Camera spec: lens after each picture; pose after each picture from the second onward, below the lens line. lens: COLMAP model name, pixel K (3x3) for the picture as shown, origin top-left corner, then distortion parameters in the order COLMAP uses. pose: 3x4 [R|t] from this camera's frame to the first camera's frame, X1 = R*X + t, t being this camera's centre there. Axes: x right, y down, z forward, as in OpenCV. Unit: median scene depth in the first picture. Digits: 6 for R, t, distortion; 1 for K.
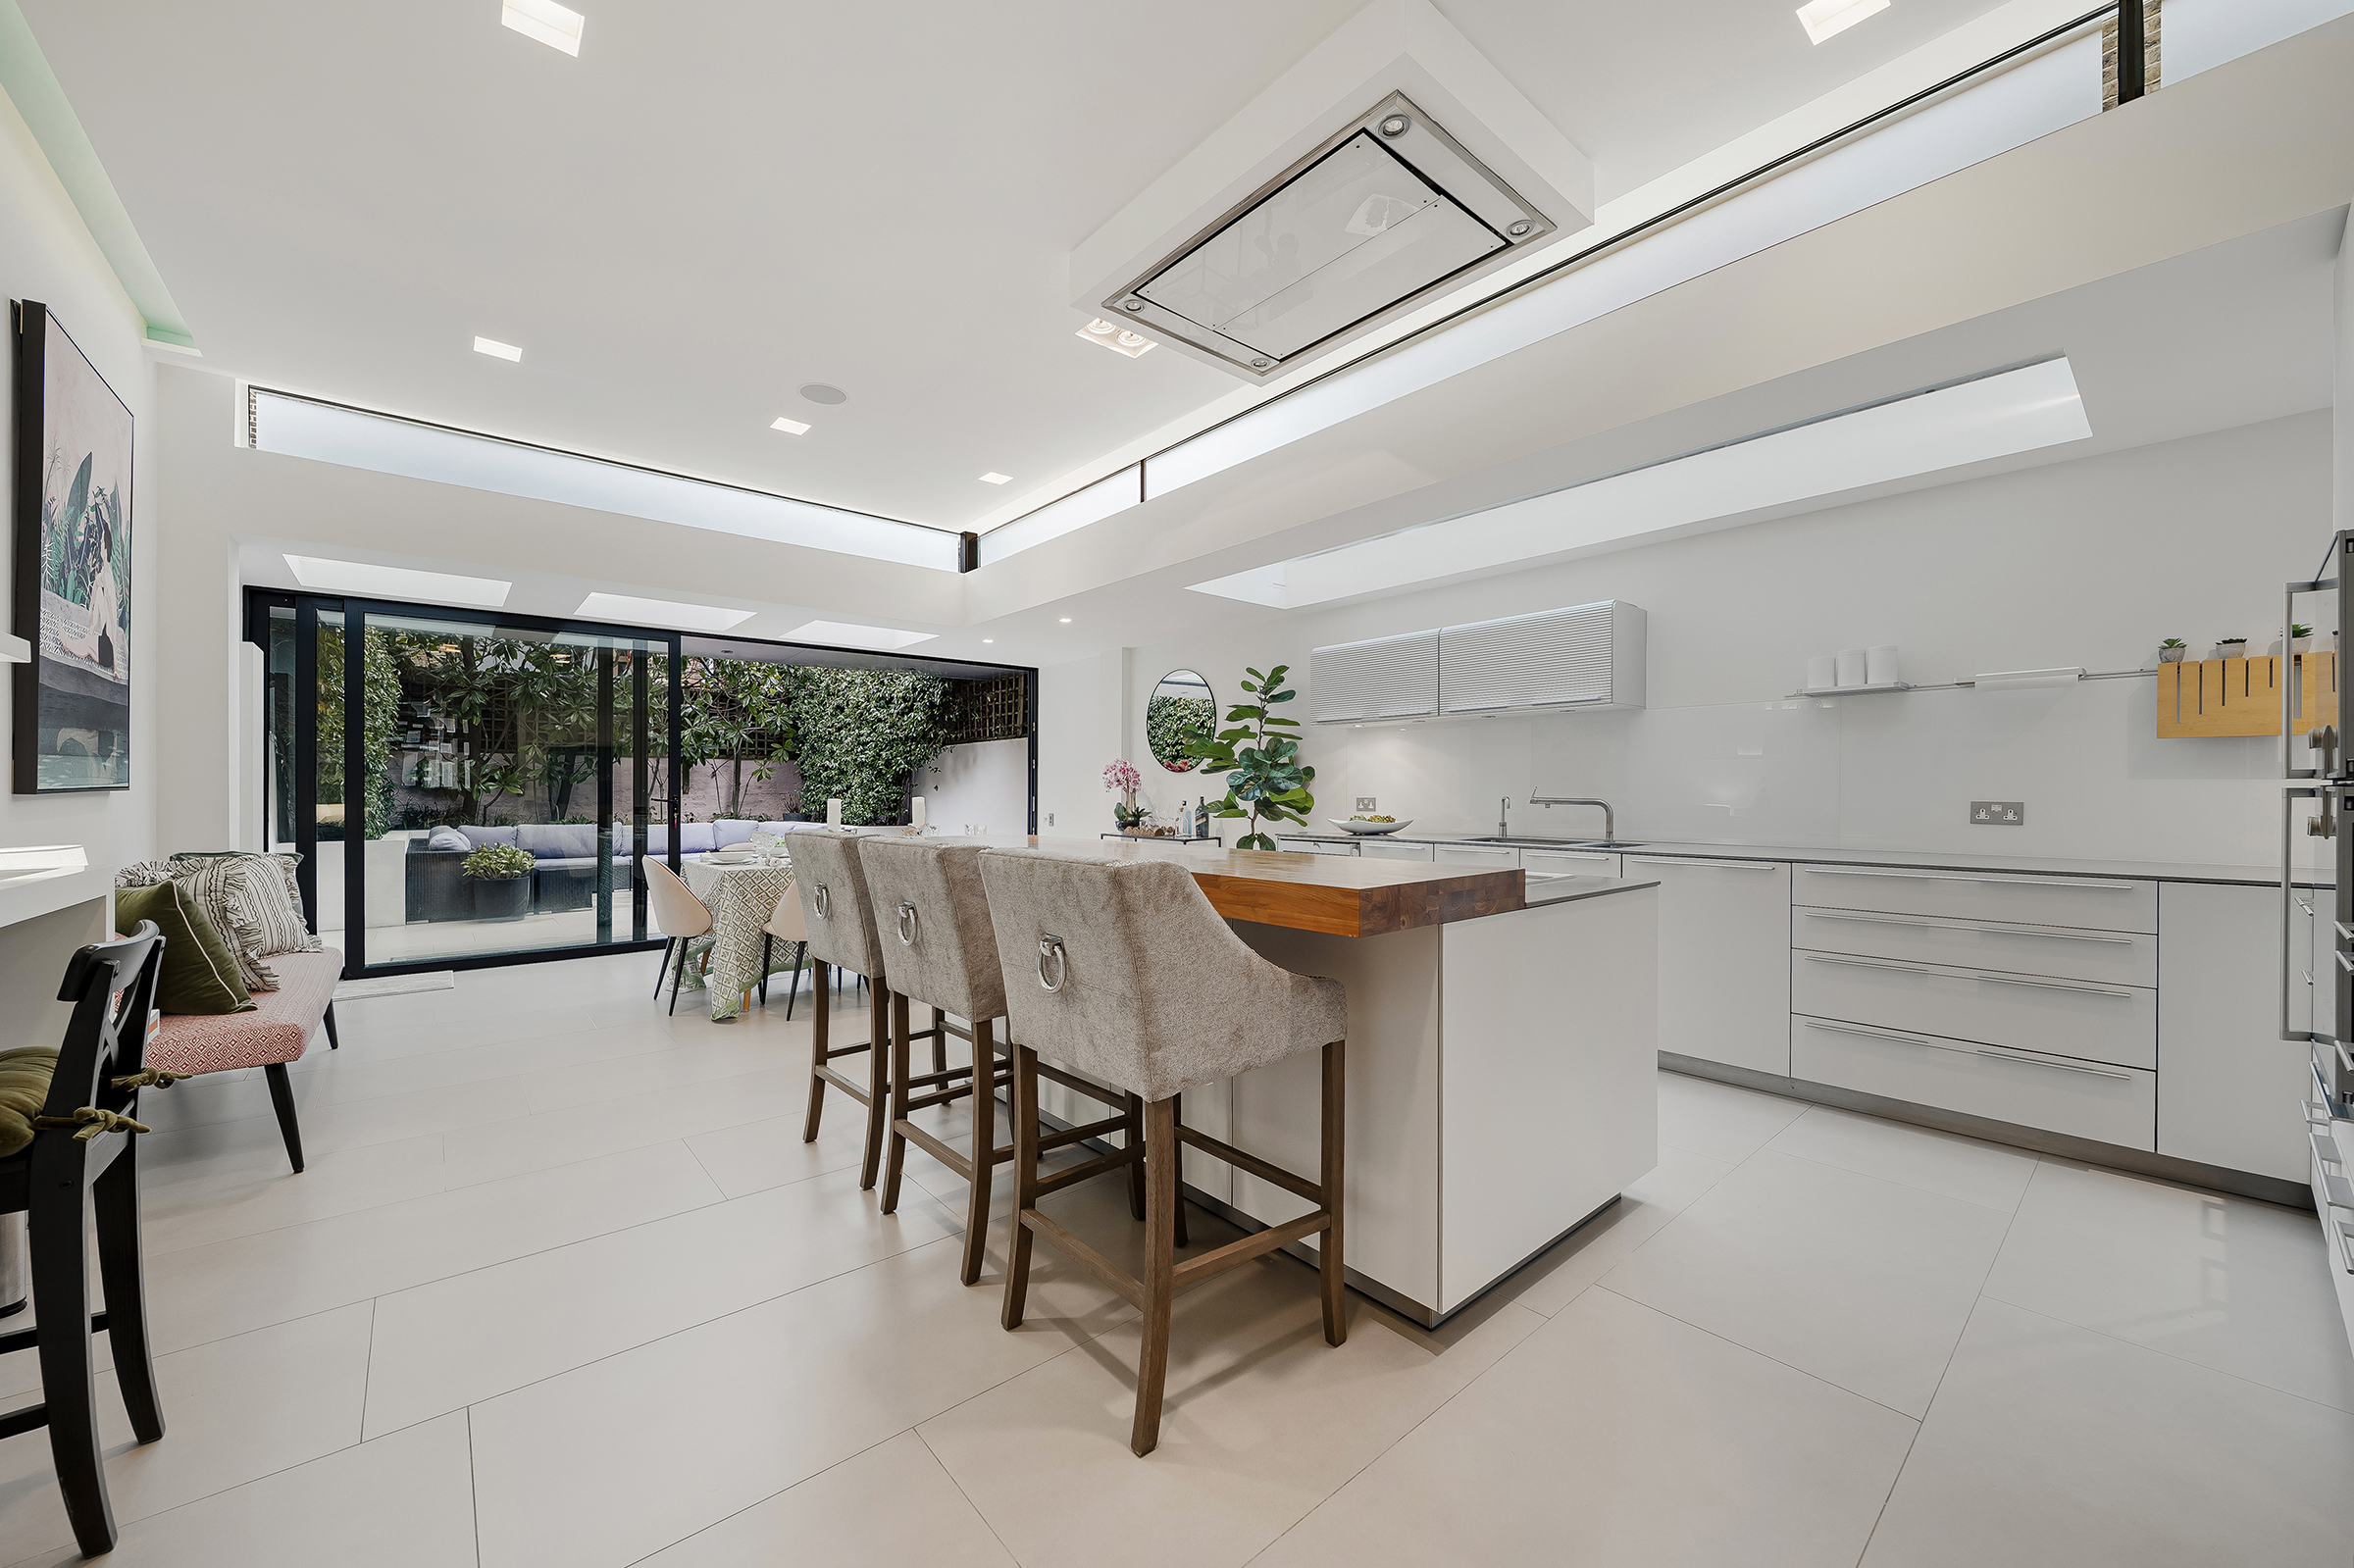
lens RADIAL K [[877.6, 0, 1192.7], [0, 877.6, 793.1], [0, 0, 1]] dist [-0.001718, -0.000968]
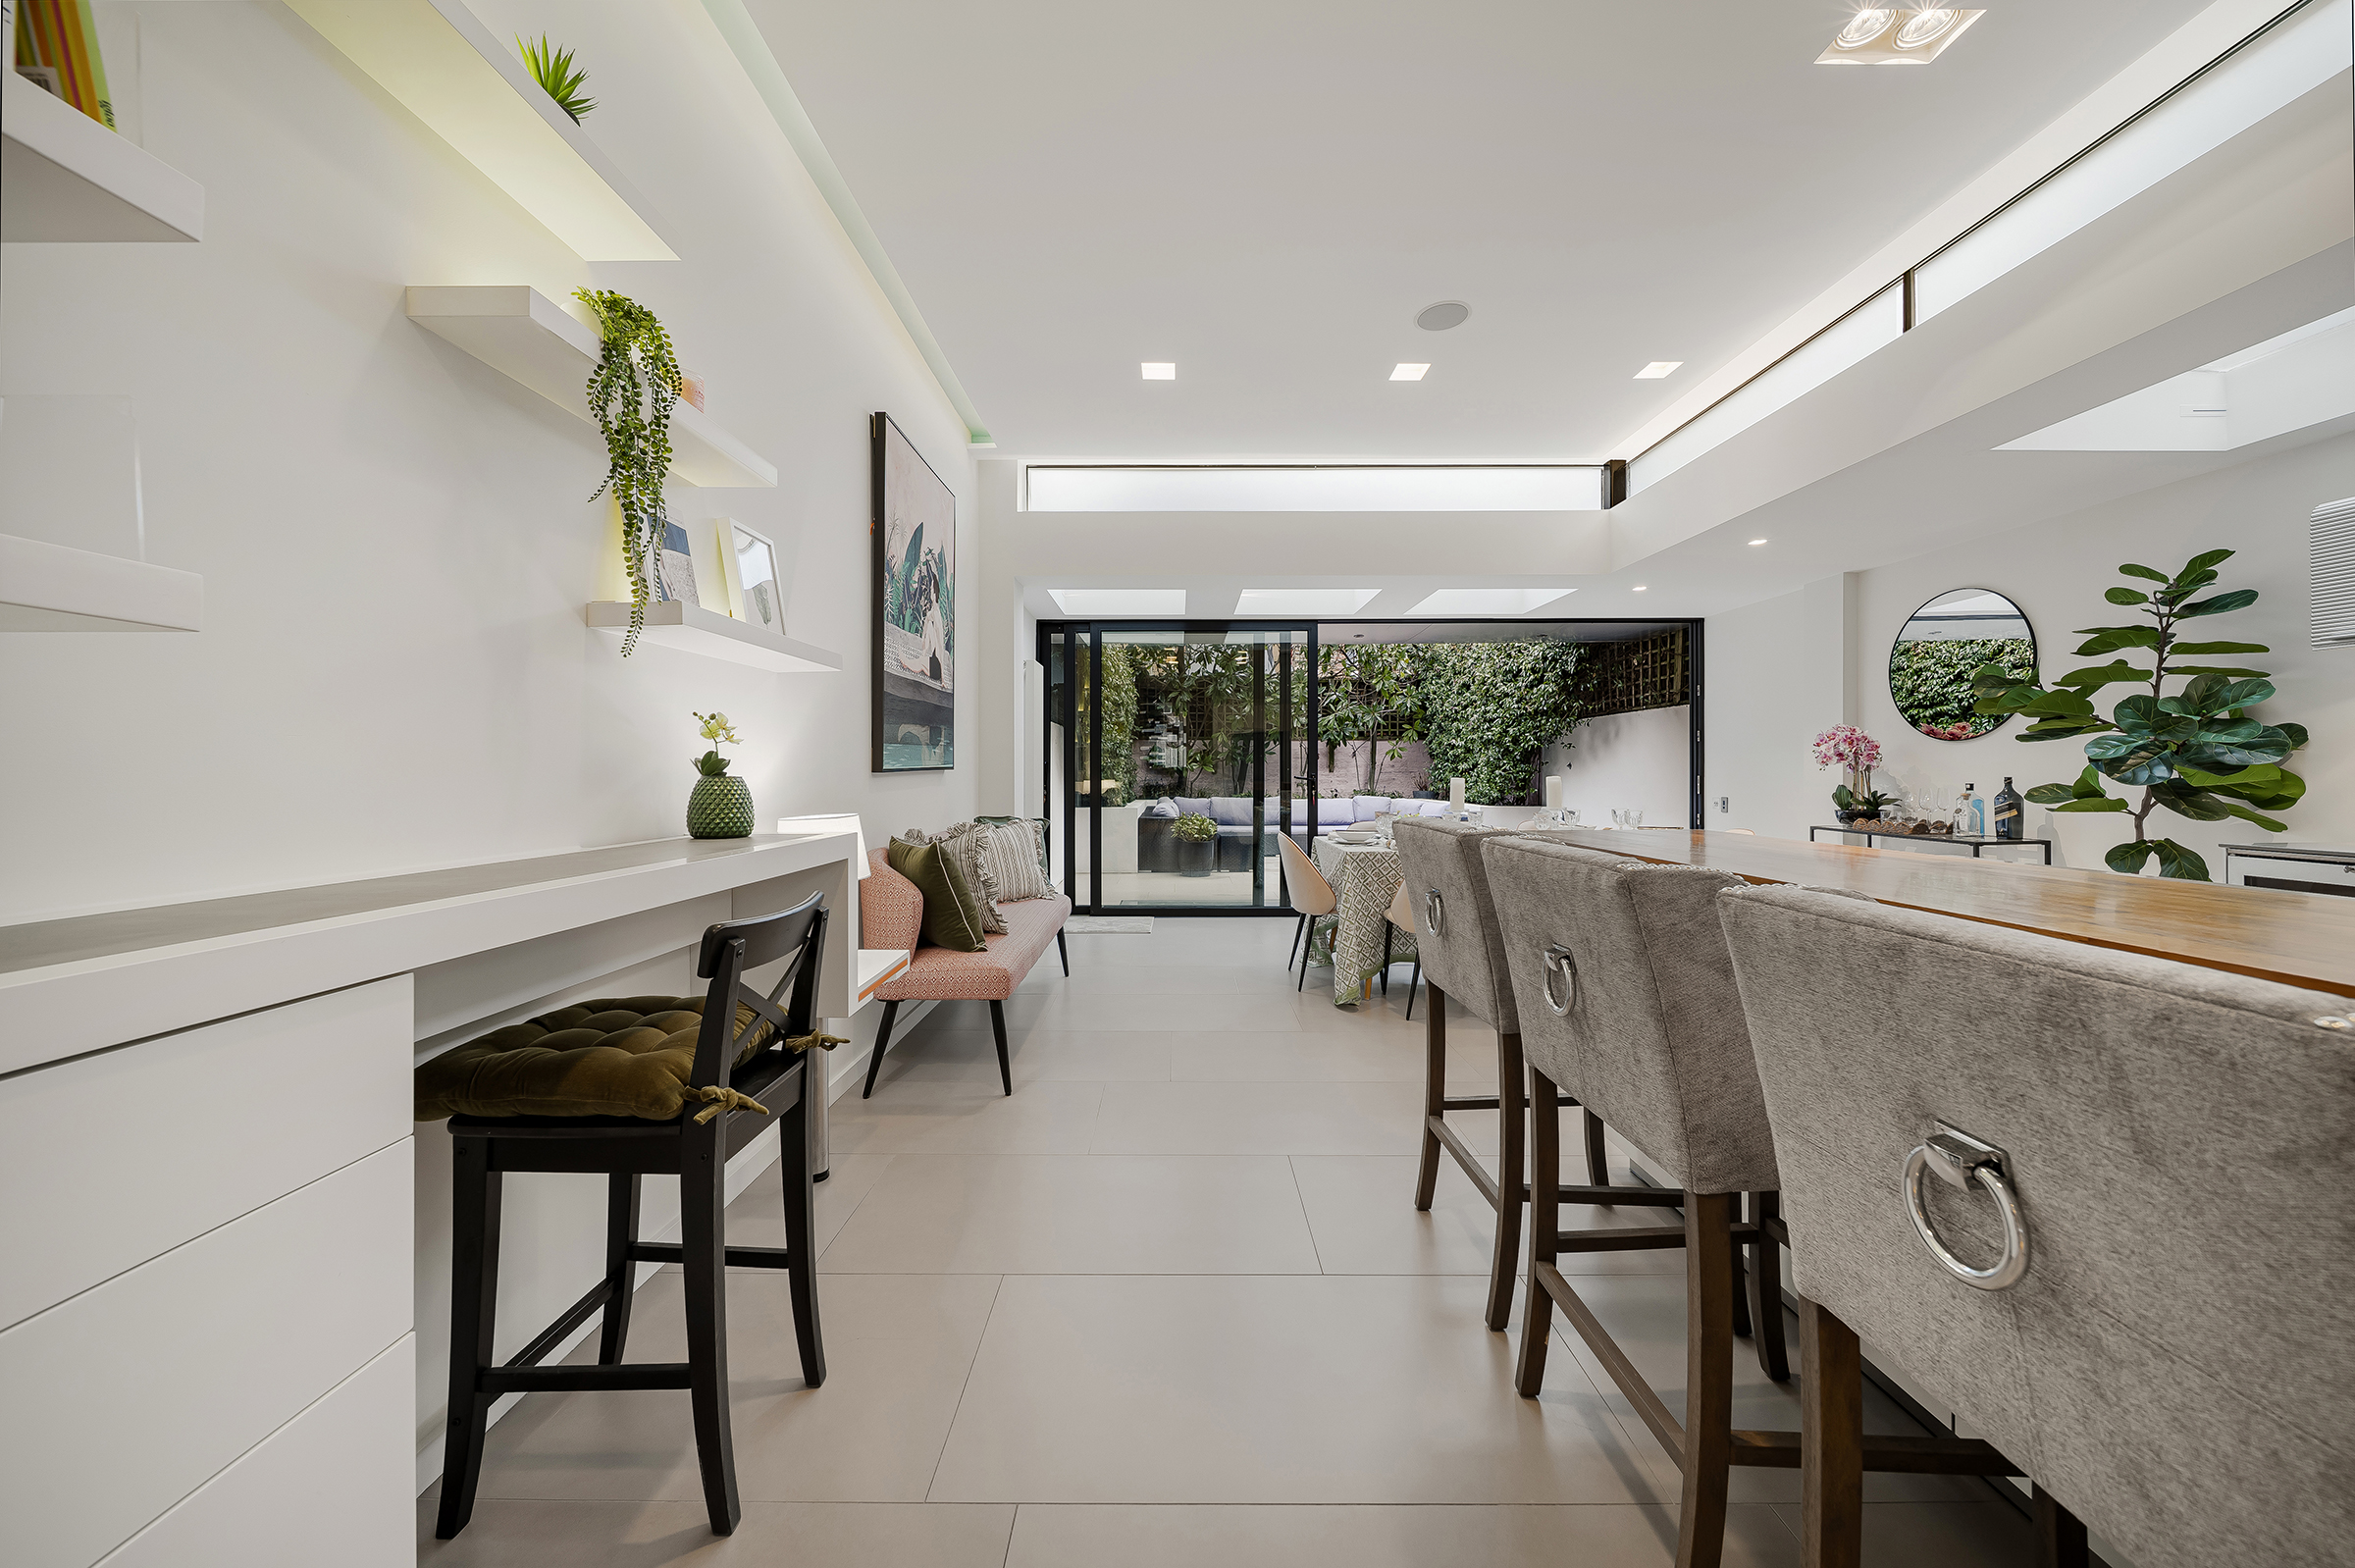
lens RADIAL K [[834.1, 0, 1177.7], [0, 834.1, 767.1], [0, 0, 1]] dist [0.001965, -0.000729]
pose [[0.753627, -0.003414, -0.657293, -0.056081], [0.000026, 0.999987, -0.005164, -0.000290], [0.657302, 0.003875, 0.753618, 0.150710]]
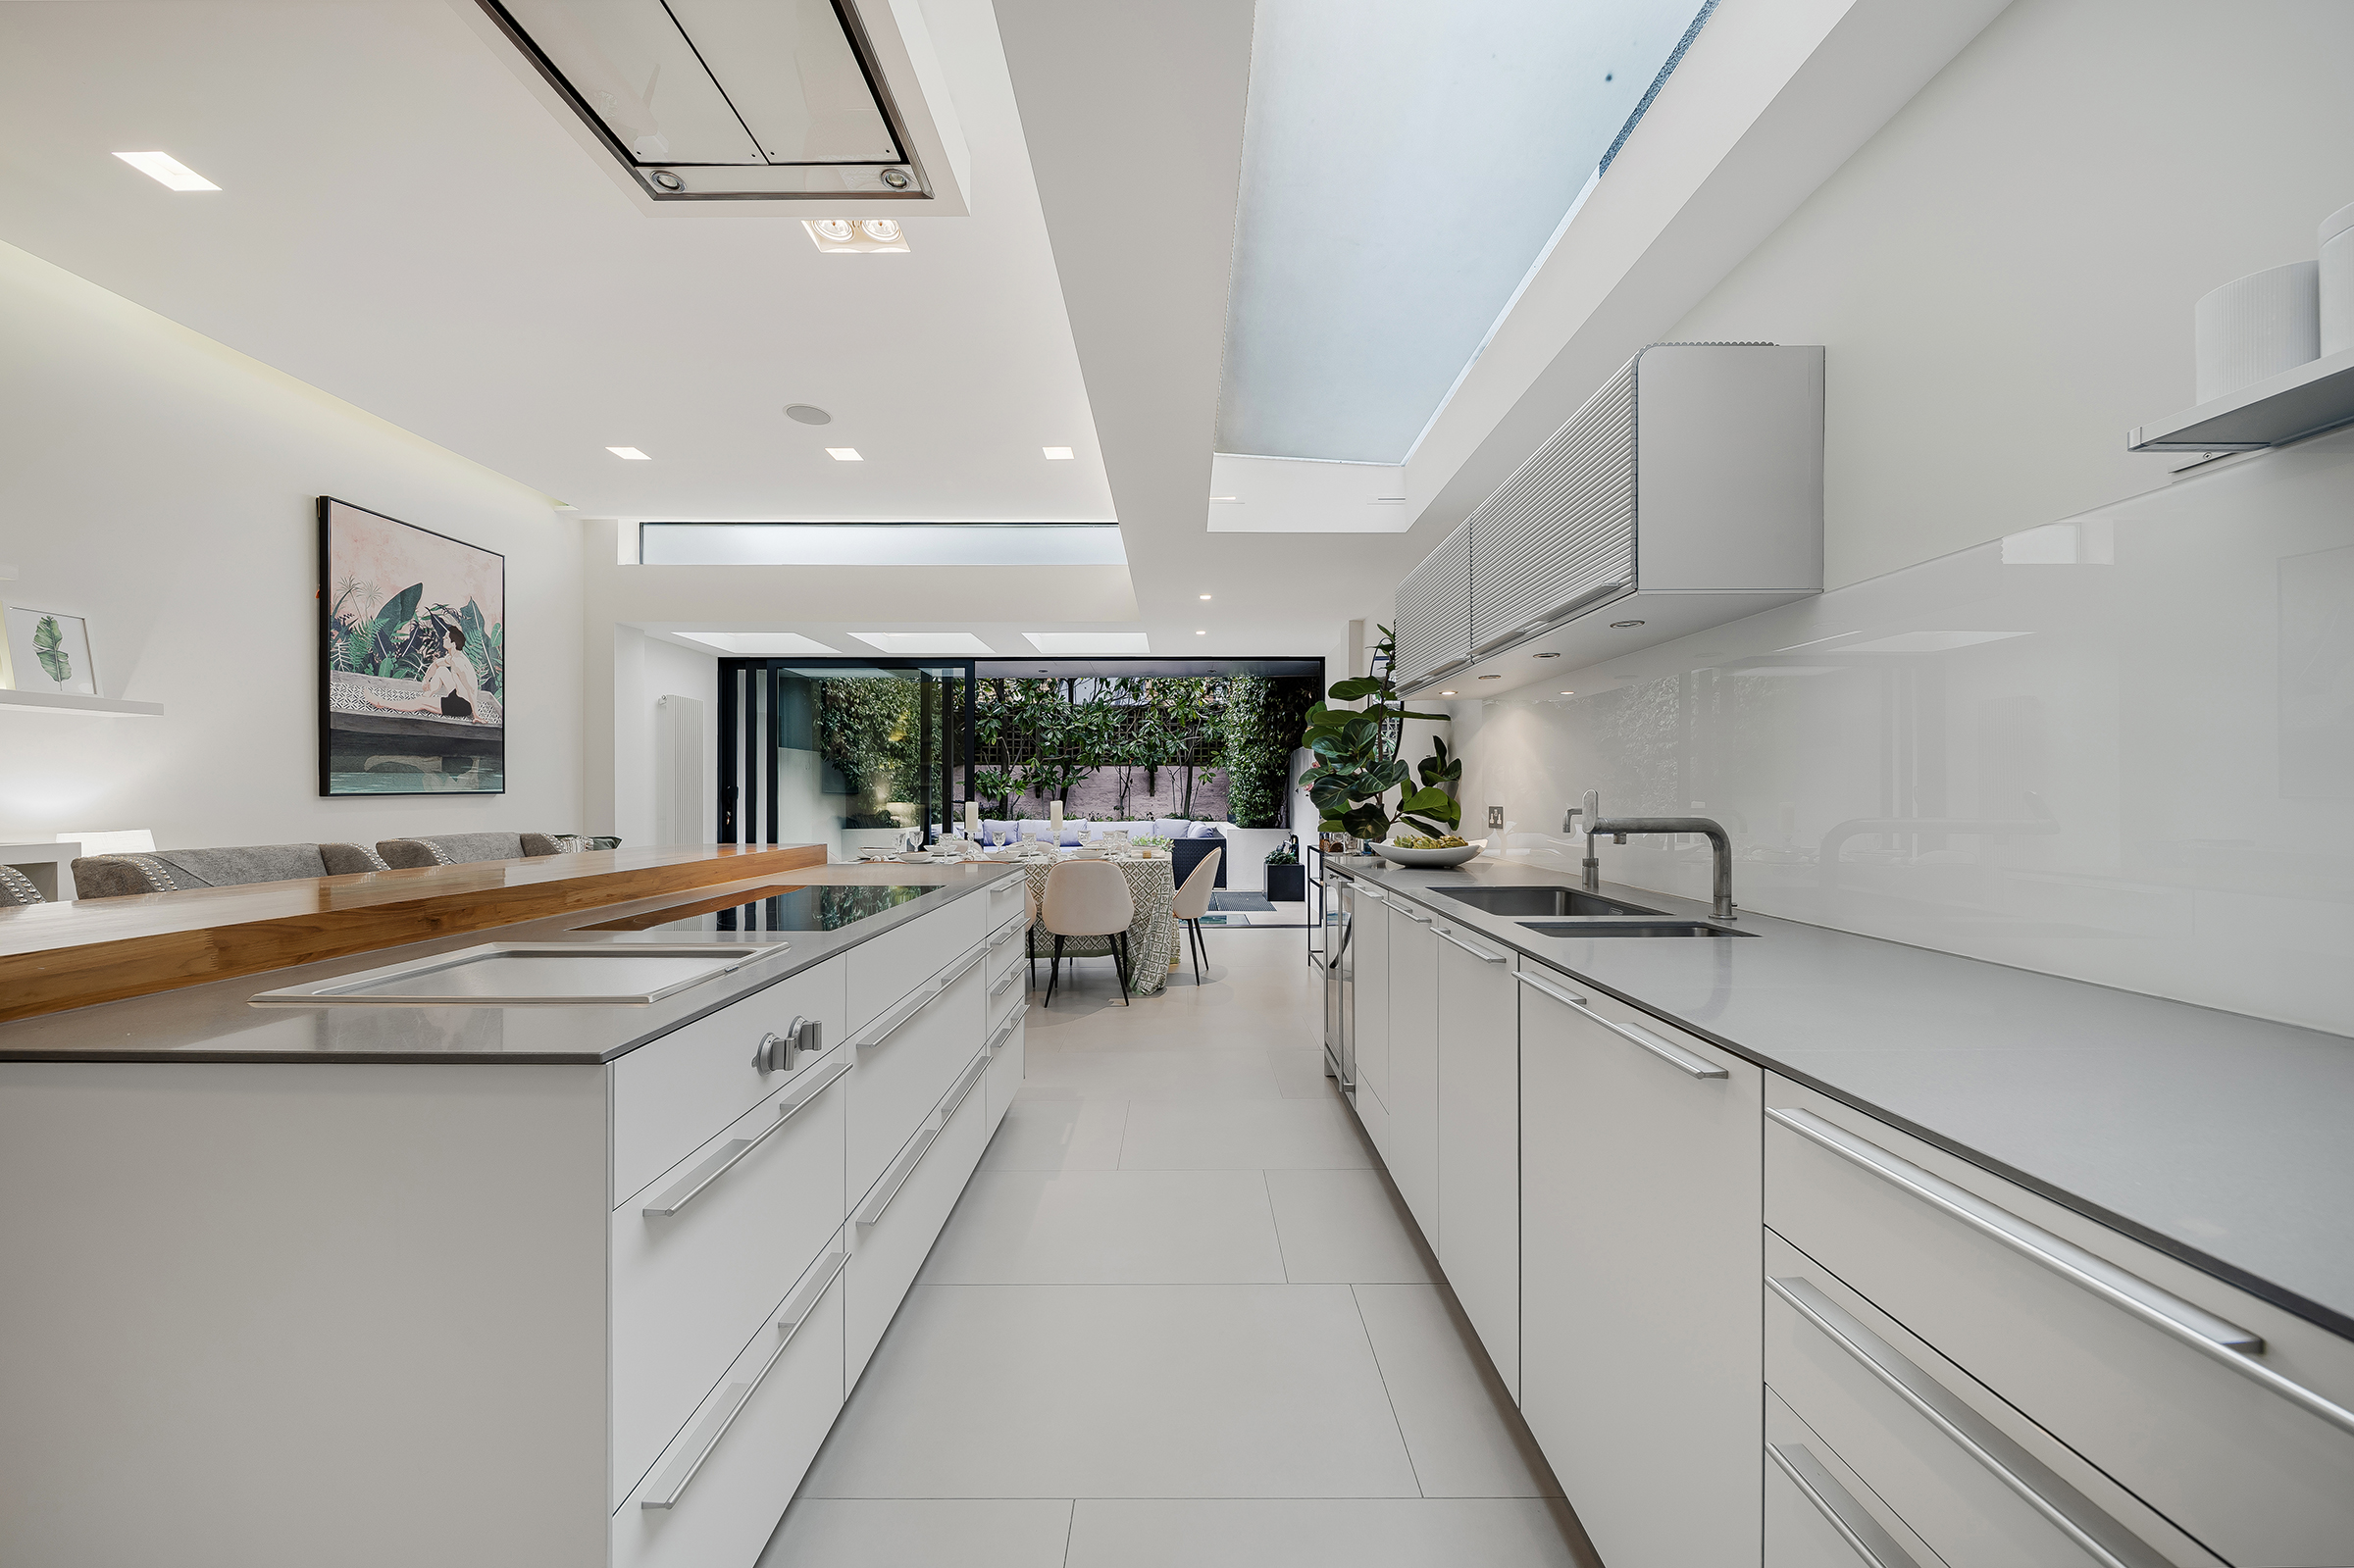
lens RADIAL K [[833.6, 0, 1187.8], [0, 833.6, 789.4], [0, 0, 1]] dist [0.001965, -0.000729]
pose [[0.753826, -0.002261, -0.657071, 0.434060], [-0.002022, 0.999981, -0.005760, -0.002868], [0.657071, 0.005671, 0.753807, 0.416139]]
